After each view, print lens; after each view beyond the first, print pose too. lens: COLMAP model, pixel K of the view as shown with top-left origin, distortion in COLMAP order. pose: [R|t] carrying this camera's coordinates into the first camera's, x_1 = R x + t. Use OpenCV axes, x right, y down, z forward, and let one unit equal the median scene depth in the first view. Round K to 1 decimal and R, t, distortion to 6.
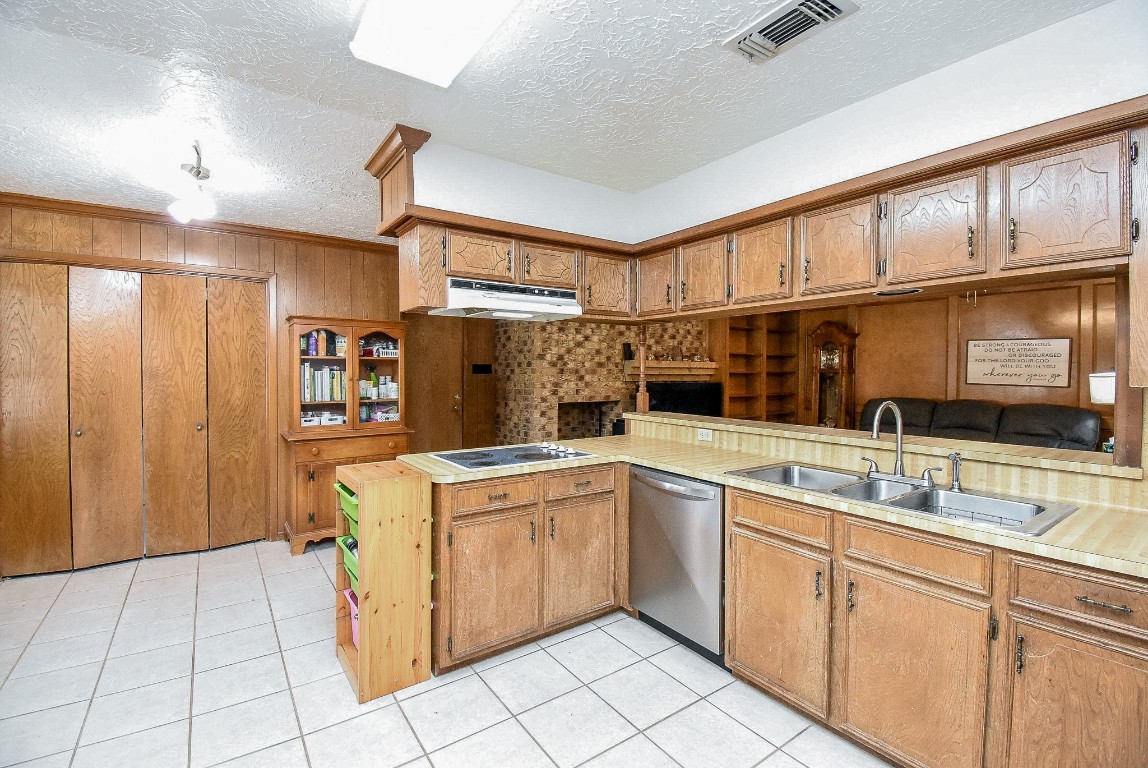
lens RADIAL K [[512.7, 0, 574.7], [0, 512.7, 371.0], [0, 0, 1]] dist [-0.016926, -0.008421]
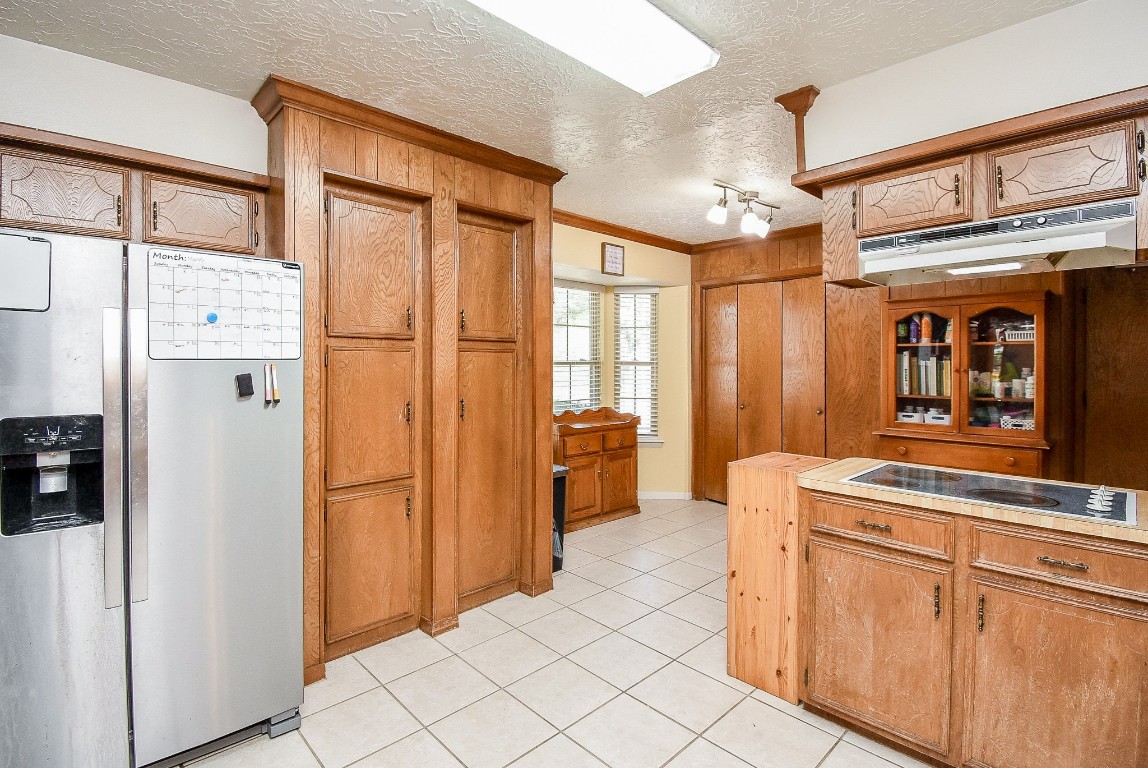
lens RADIAL K [[536.5, 0, 562.5], [0, 536.5, 370.9], [0, 0, 1]] dist [0.000884, -0.000056]
pose [[0.141104, 0.013438, -0.989904, 0.330023], [-0.003137, 0.999909, 0.013127, 0.007547], [0.989990, 0.001253, 0.141133, 0.267083]]
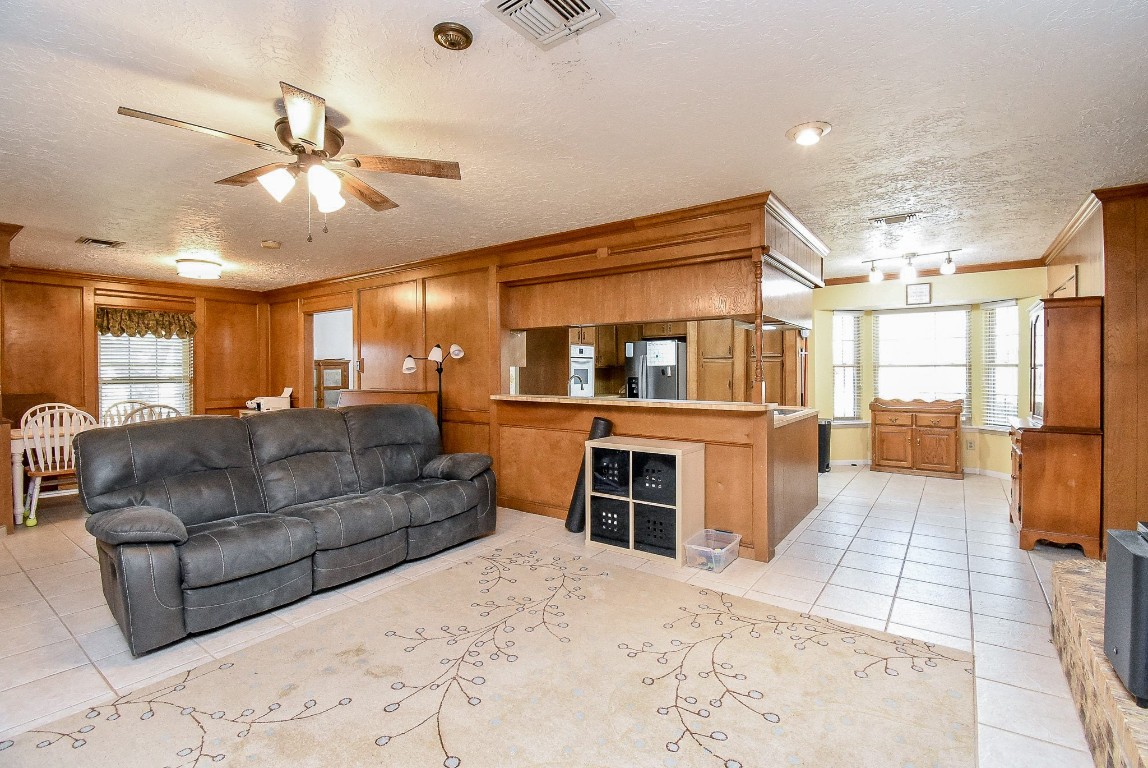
lens RADIAL K [[512.7, 0, 581.0], [0, 512.7, 374.9], [0, 0, 1]] dist [-0.016926, -0.008421]
pose [[-0.946972, 0.003644, -0.321296, 0.696629], [0.001051, 0.999965, 0.008243, 0.021567], [0.321315, 0.007468, -0.946943, 1.706072]]
